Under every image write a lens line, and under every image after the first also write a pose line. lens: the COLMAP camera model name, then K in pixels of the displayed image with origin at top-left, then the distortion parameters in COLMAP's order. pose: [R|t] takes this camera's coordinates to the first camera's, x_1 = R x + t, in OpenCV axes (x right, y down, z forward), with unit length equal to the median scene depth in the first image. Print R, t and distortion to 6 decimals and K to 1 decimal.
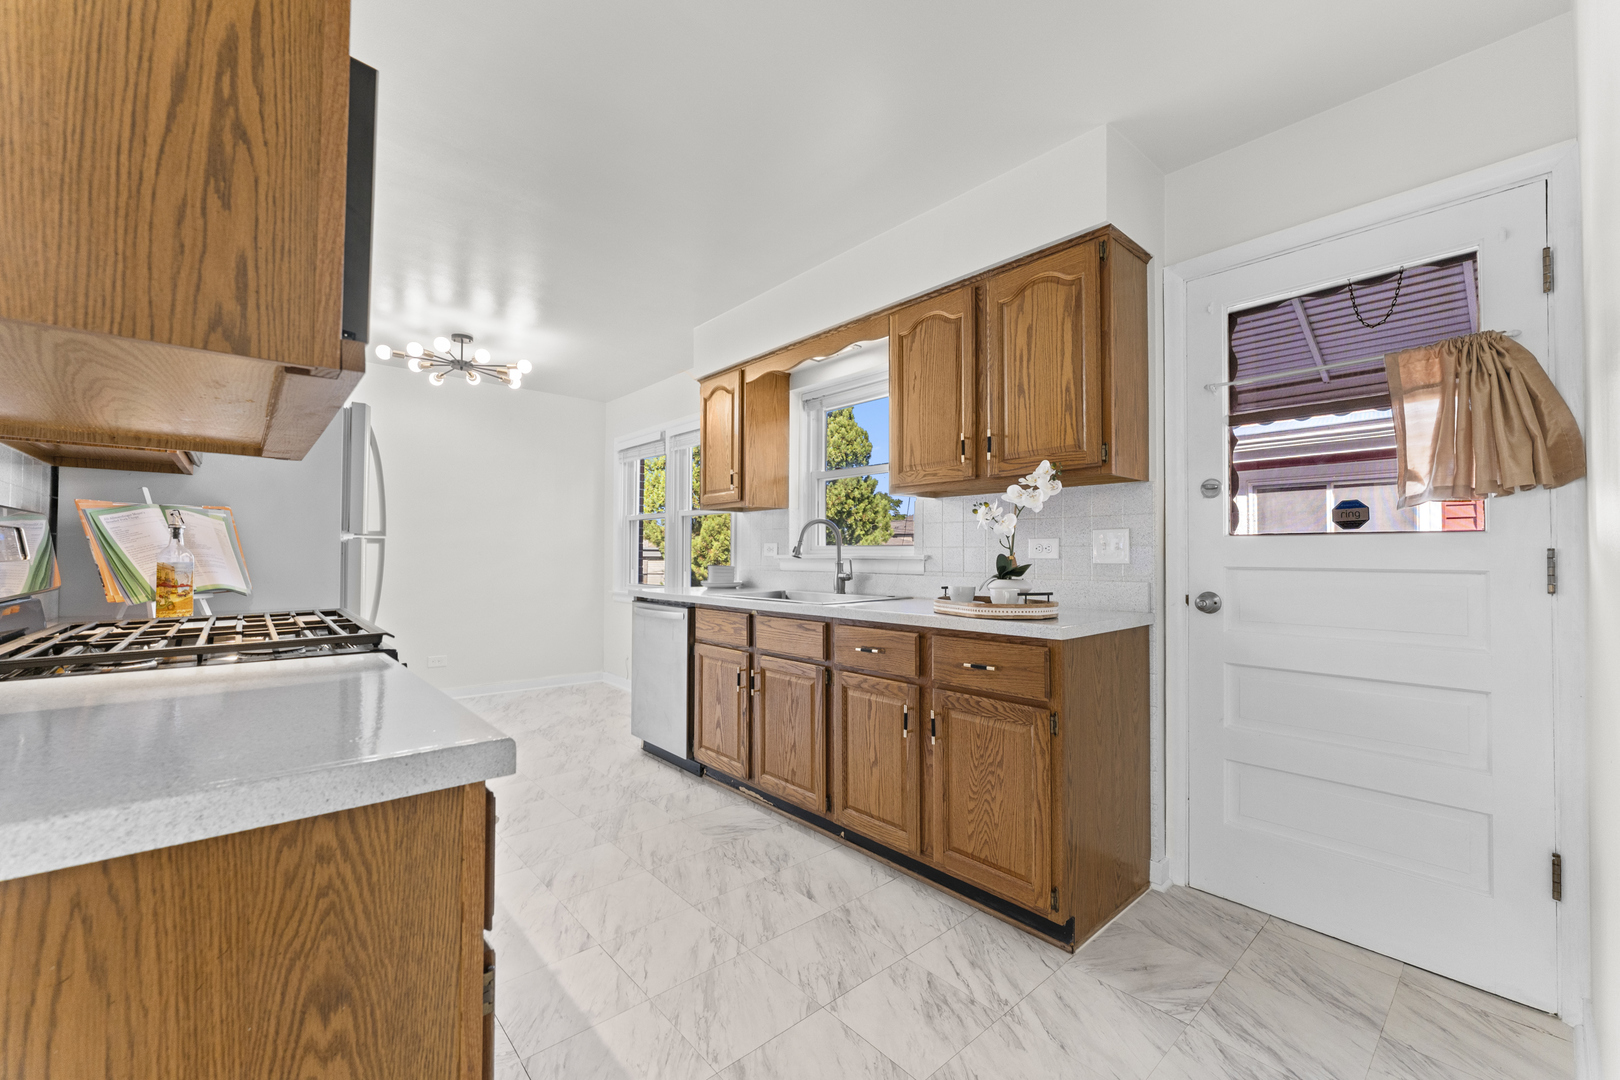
lens RADIAL K [[644.5, 0, 812.4], [0, 644.5, 545.4], [0, 0, 1]] dist [0.000595, -0.000030]
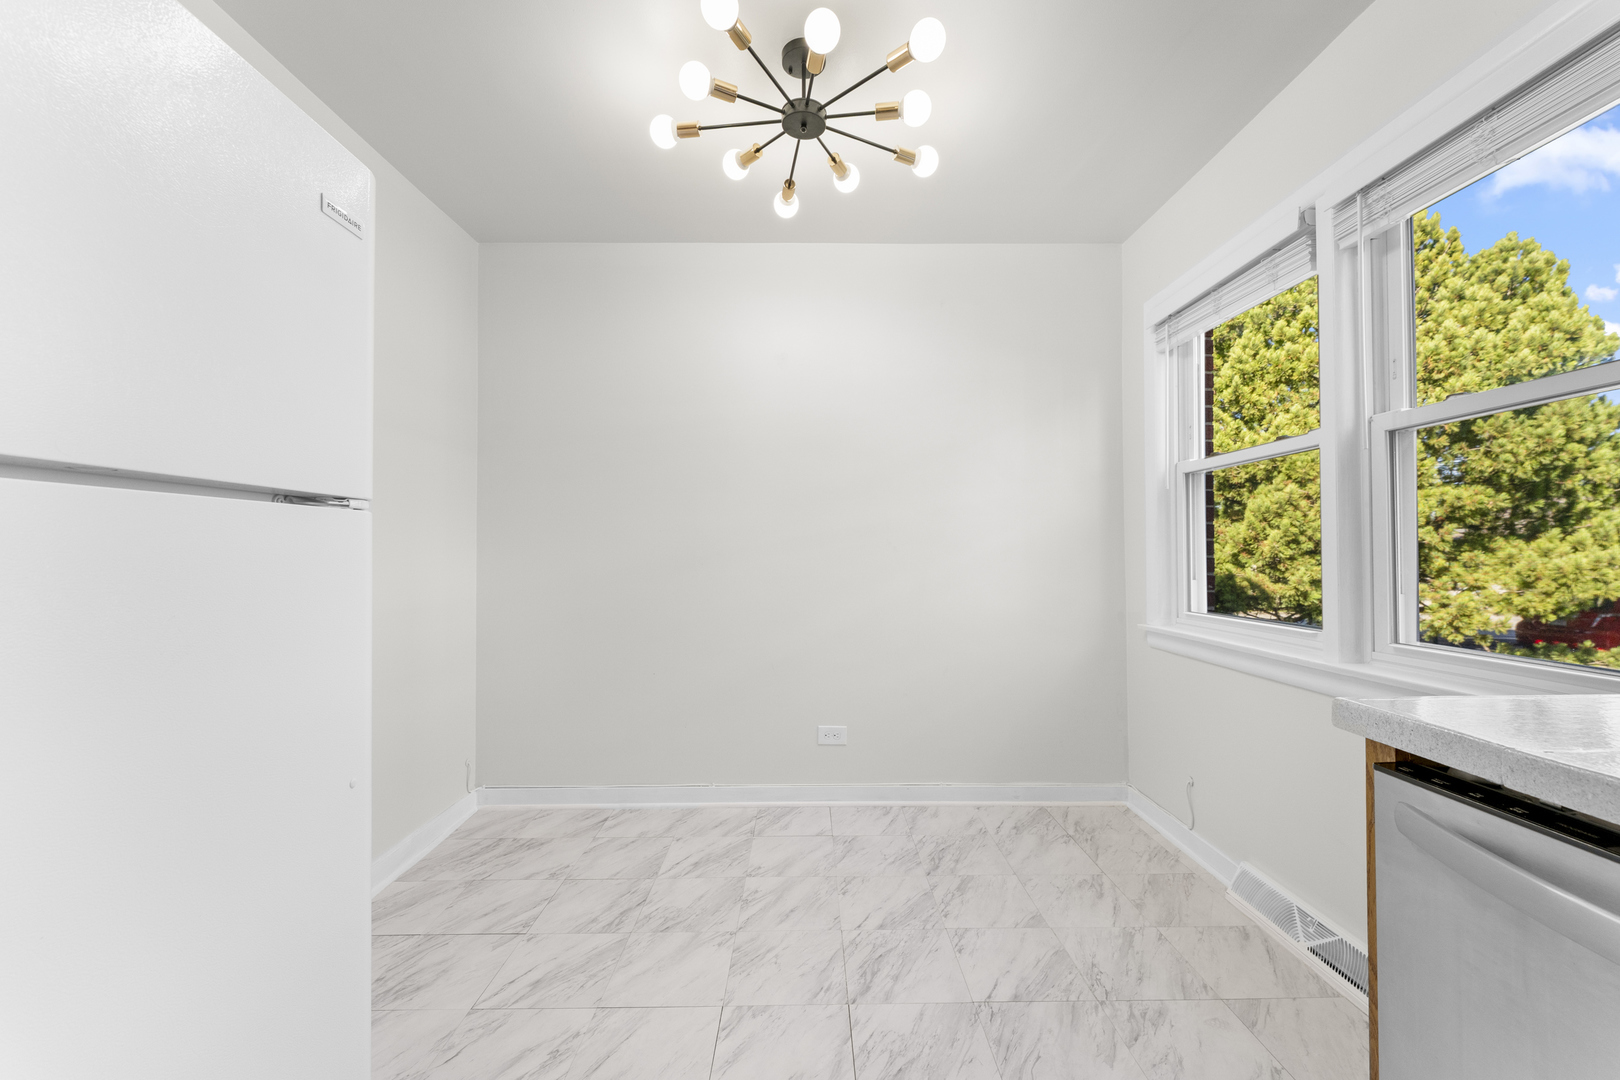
lens RADIAL K [[644.5, 0, 812.4], [0, 644.5, 545.4], [0, 0, 1]] dist [0.000595, -0.000030]
pose [[0.756061, -0.017640, -0.654263, -0.341756], [0.019977, 0.999793, -0.003871, 0.017172], [0.654196, -0.010143, 0.756257, 0.887745]]
